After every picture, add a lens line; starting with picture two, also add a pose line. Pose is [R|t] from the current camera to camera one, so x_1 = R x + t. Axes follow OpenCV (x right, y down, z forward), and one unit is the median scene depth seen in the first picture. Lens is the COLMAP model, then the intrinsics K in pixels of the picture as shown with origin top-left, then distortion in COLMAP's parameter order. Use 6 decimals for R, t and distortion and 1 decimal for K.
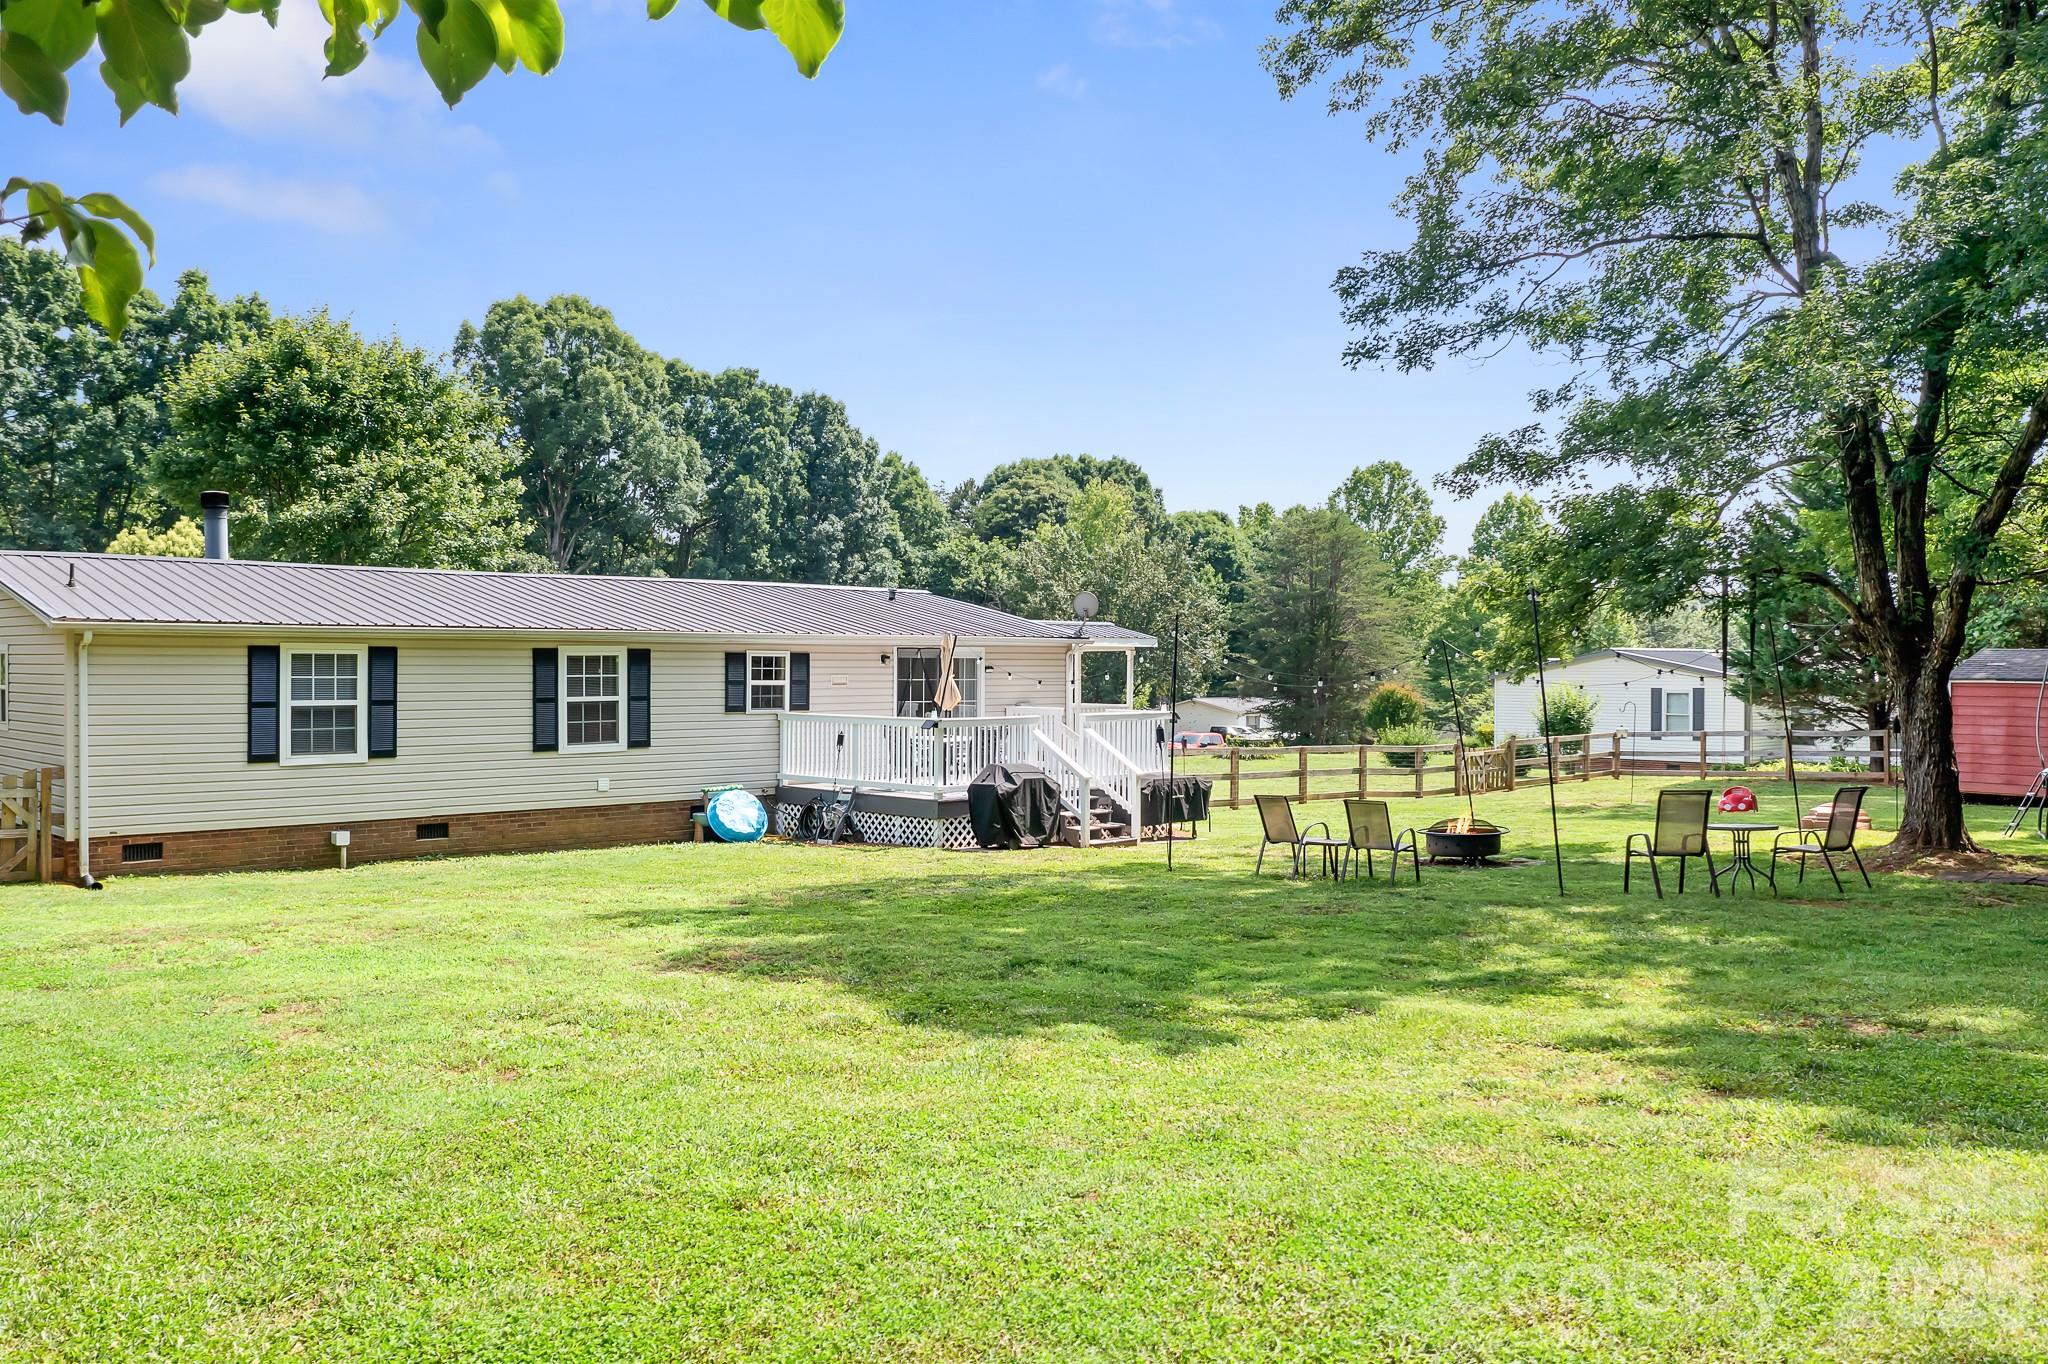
lens RADIAL K [[1658.0, 0, 1024.0], [0, 1658.0, 682.0], [0, 0, 1]] dist [0.001738, 0.010573]
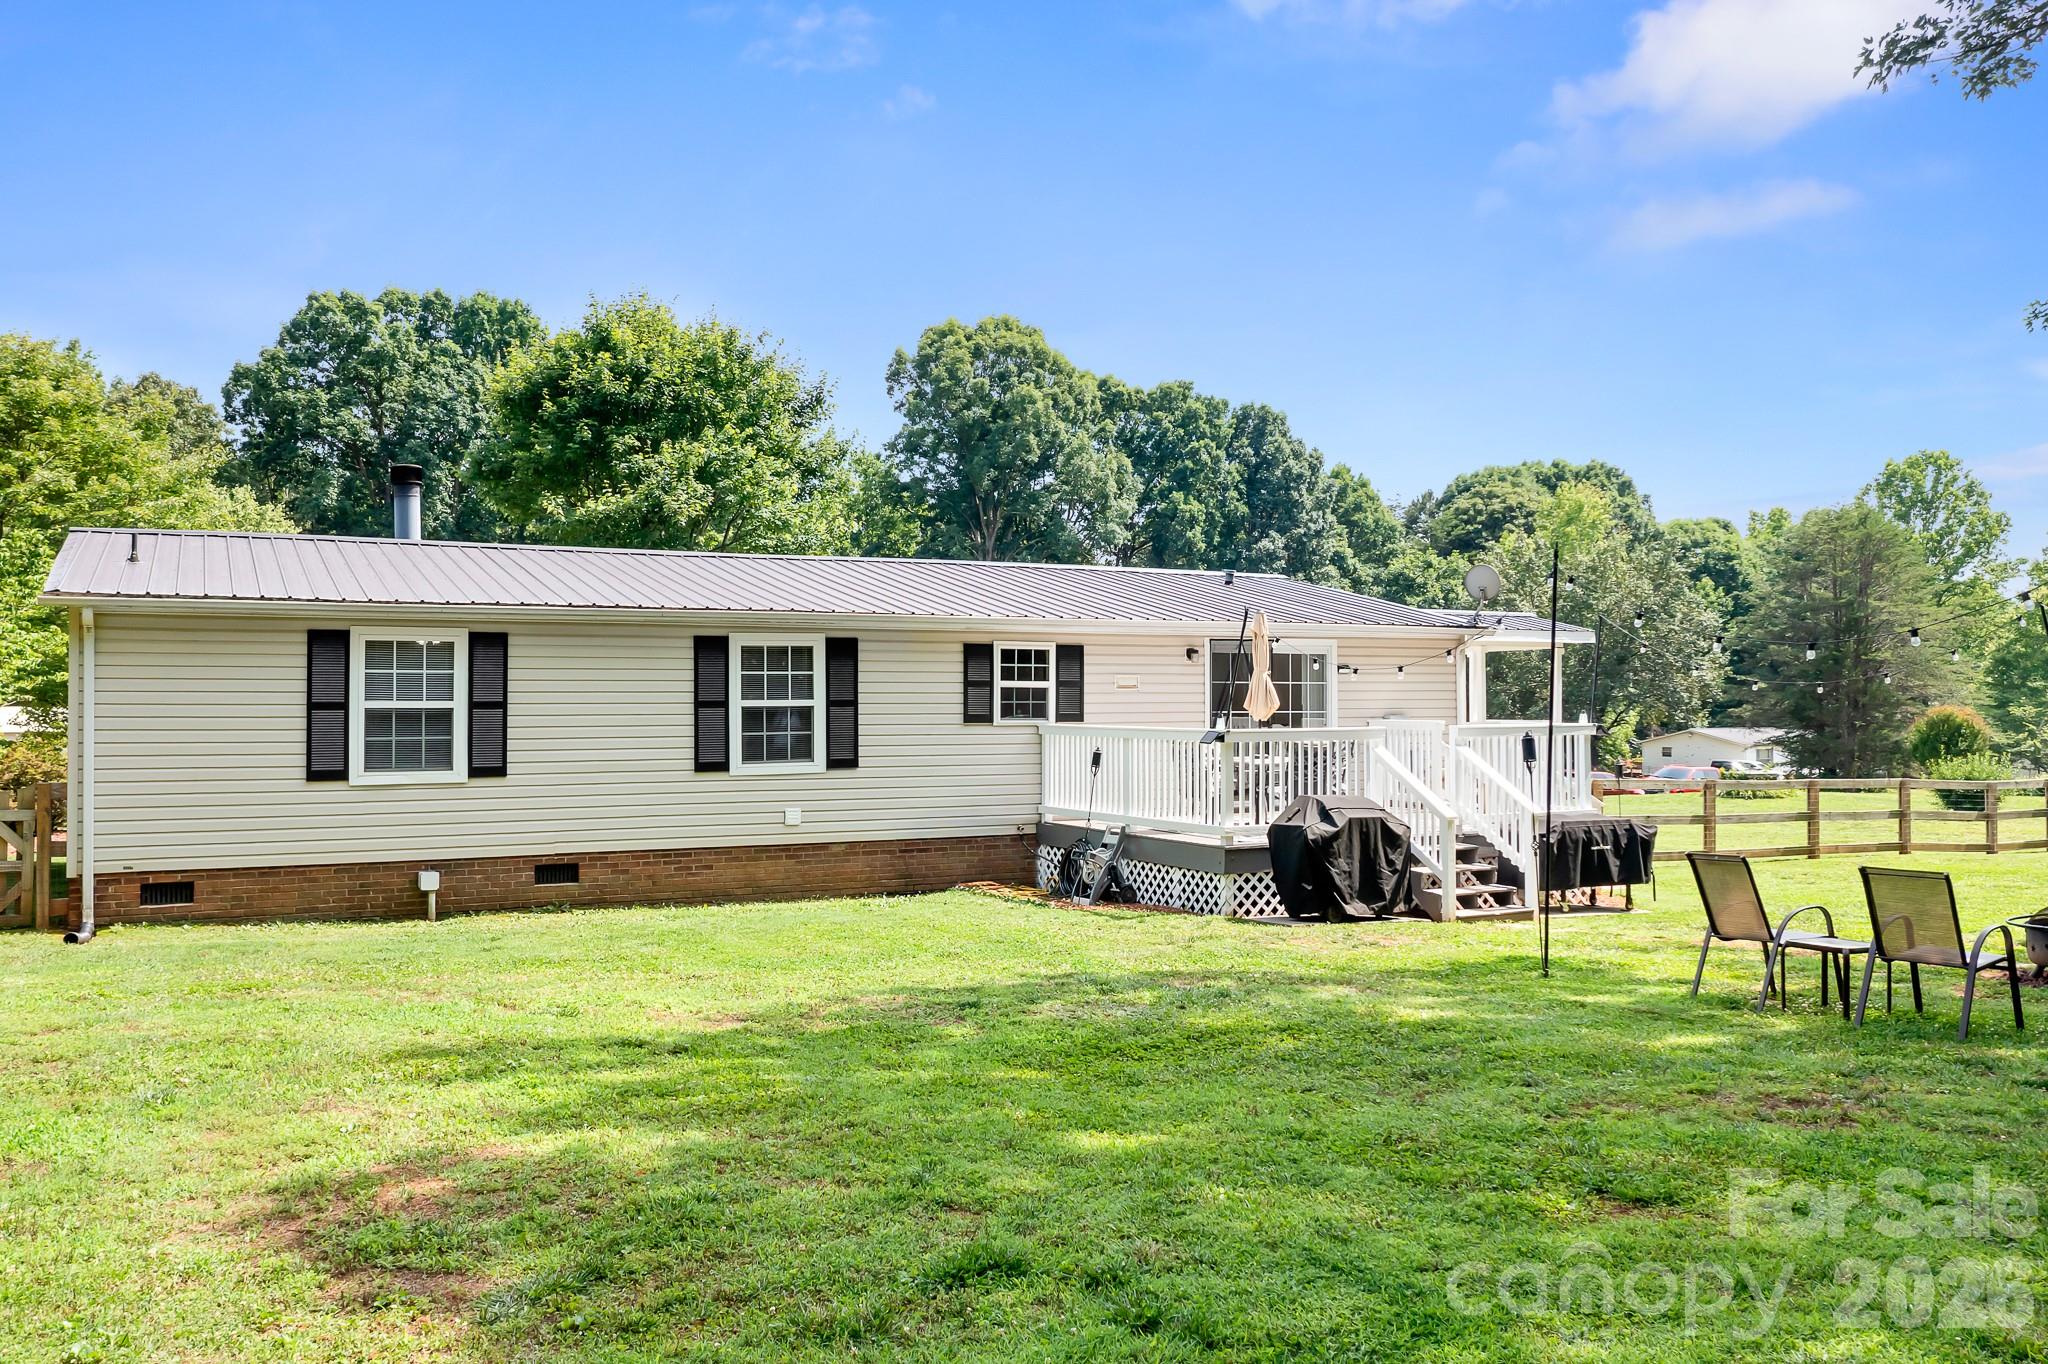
lens RADIAL K [[1672.7, 0, 1022.8], [0, 1672.7, 646.9], [0, 0, 1]] dist [-0.001508, 0.003949]
pose [[0.959926, -0.012330, -0.279983, 0.037480], [0.000783, 0.999146, -0.041316, 0.009687], [0.280253, 0.039442, 0.959116, 0.176586]]
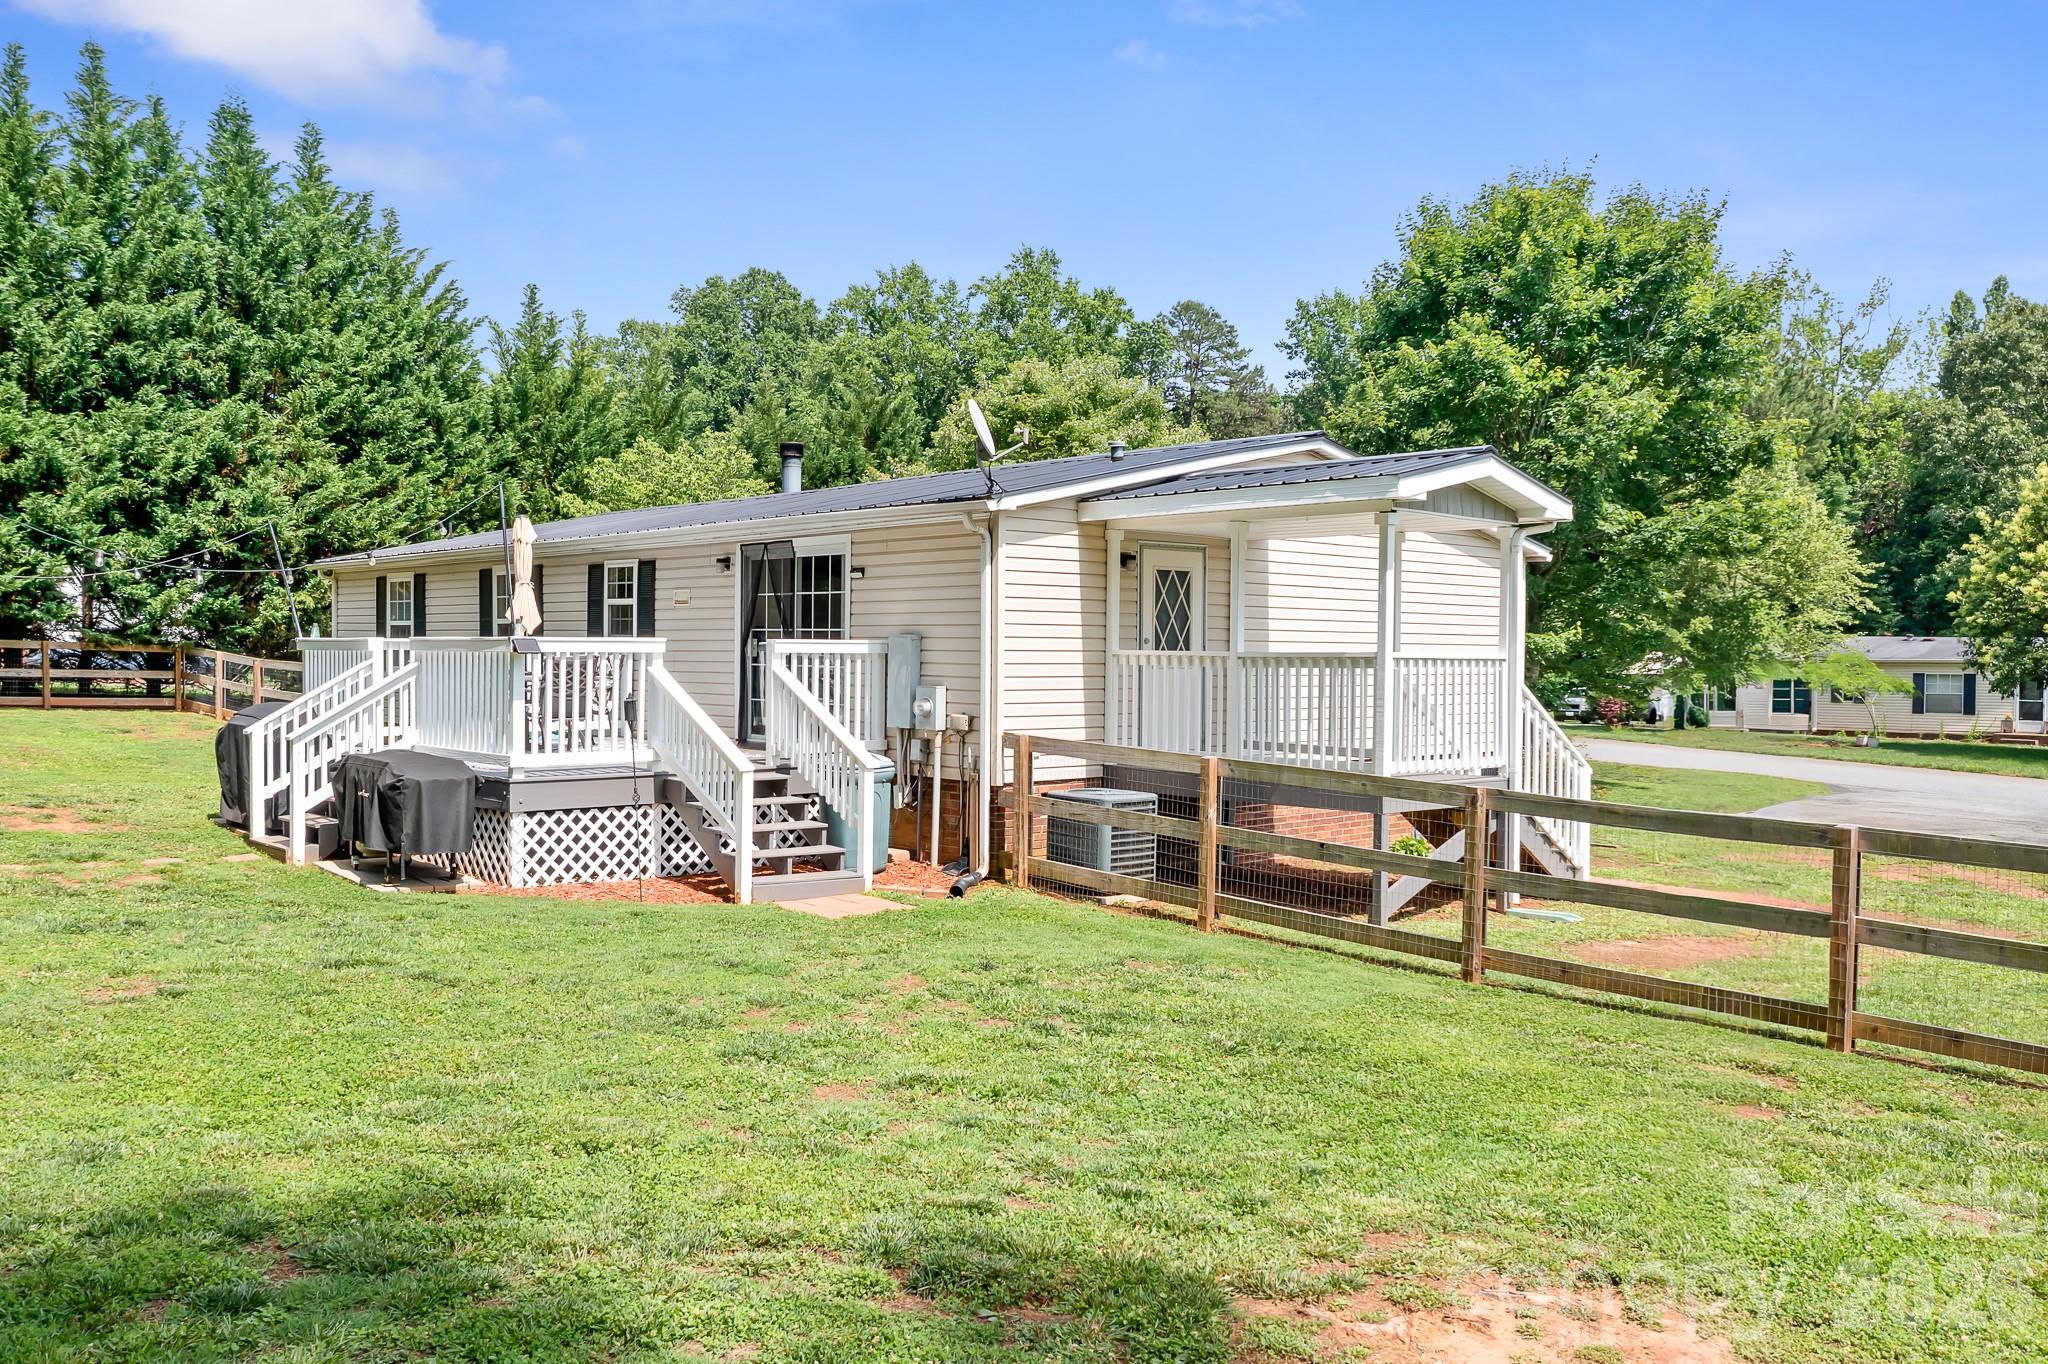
lens RADIAL K [[1611.2, 0, 996.6], [0, 1611.2, 719.1], [0, 0, 1]] dist [-0.003443, 0.002972]
pose [[-0.047671, 0.041693, -0.997993, 0.381646], [-0.019511, 0.998899, 0.042662, 0.012791], [0.998673, 0.021506, -0.046805, 0.787448]]
